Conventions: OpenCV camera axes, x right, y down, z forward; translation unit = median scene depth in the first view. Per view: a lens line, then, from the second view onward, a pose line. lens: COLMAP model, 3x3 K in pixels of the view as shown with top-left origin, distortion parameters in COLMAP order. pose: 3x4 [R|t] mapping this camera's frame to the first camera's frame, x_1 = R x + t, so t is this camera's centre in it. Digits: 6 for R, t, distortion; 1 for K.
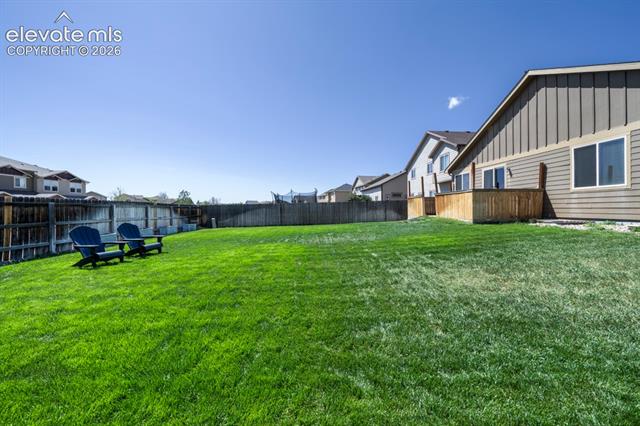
lens RADIAL K [[236.8, 0, 321.4], [0, 236.8, 207.3], [0, 0, 1]] dist [-0.003956, -0.000237]
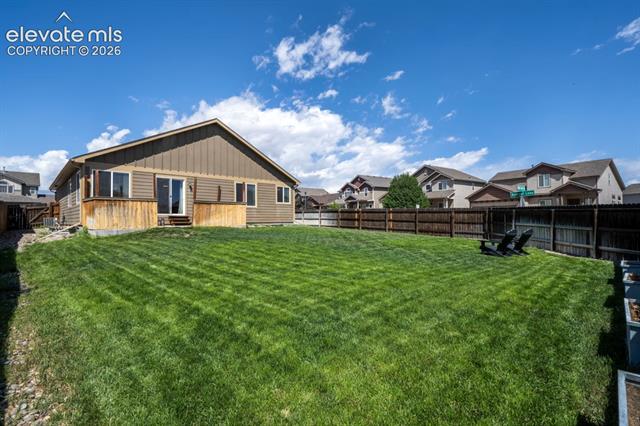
lens RADIAL K [[306.0, 0, 319.7], [0, 306.0, 218.3], [0, 0, 1]] dist [-0.002673, 0.001867]
pose [[-0.672943, 0.001248, 0.739693, -0.893411], [-0.001548, 0.999994, -0.003096, 0.016638], [-0.739693, -0.003228, -0.672937, 1.808437]]
